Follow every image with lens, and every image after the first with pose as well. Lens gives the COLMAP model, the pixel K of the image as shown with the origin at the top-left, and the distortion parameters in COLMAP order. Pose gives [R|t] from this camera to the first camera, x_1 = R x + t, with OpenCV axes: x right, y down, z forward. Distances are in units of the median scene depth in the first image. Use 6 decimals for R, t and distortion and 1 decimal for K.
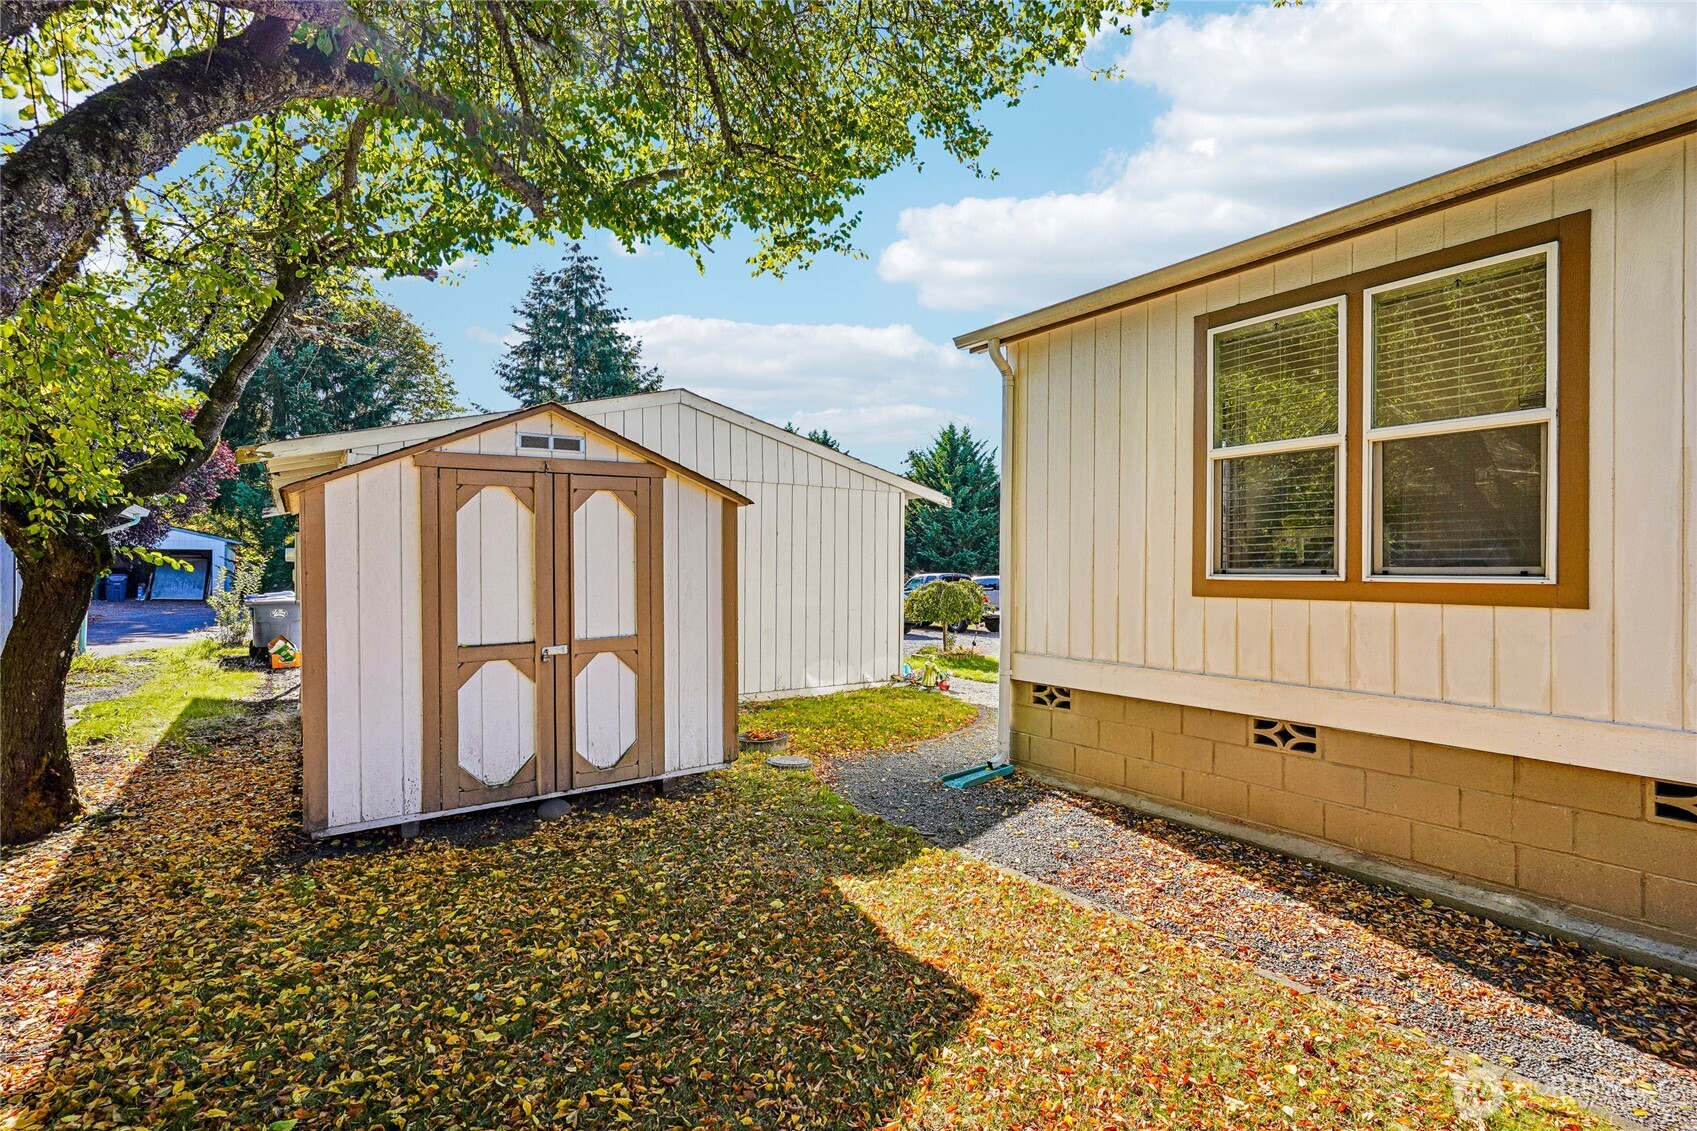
lens RADIAL K [[838.6, 0, 813.4], [0, 838.6, 557.1], [0, 0, 1]] dist [-0.006200, -0.002373]
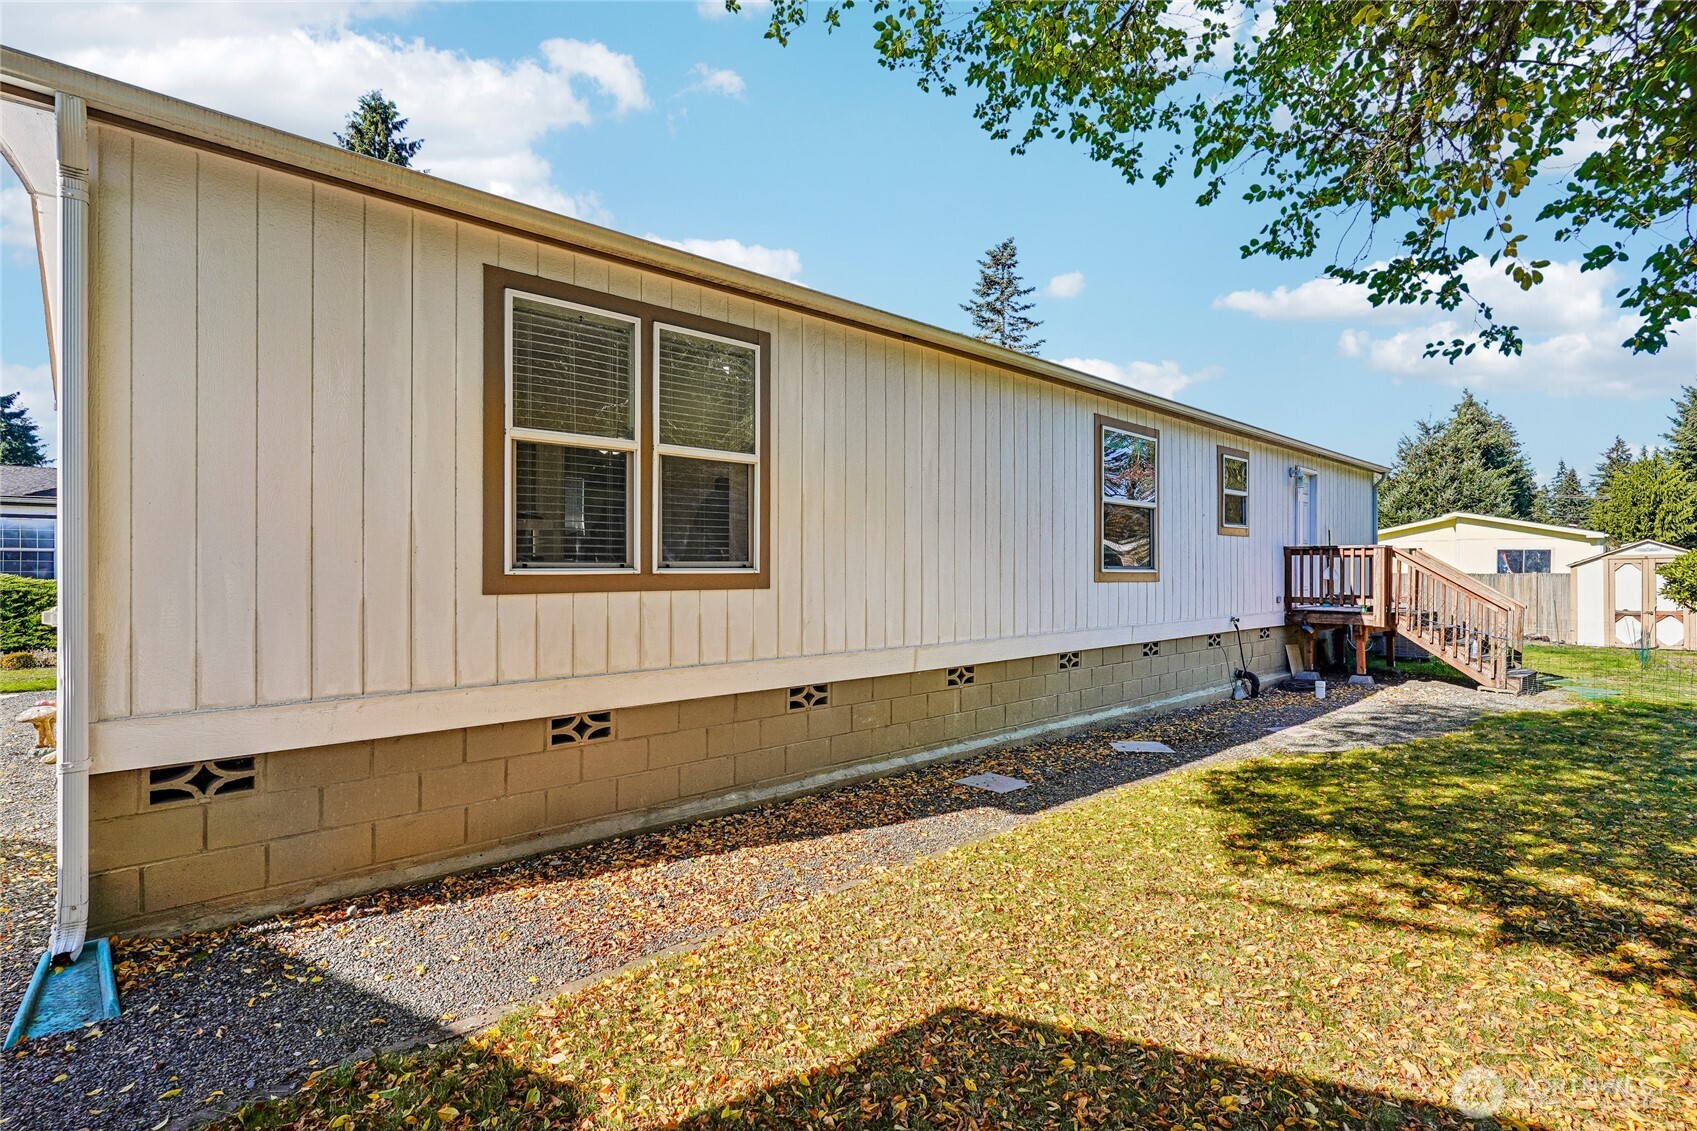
lens RADIAL K [[838.6, 0, 844.9], [0, 838.6, 565.4], [0, 0, 1]] dist [-0.006200, -0.002373]
pose [[-0.186798, 0.002118, 0.982396, -0.488139], [-0.011331, 0.999927, -0.004310, 0.018273], [-0.982333, -0.011937, -0.186761, 0.879194]]
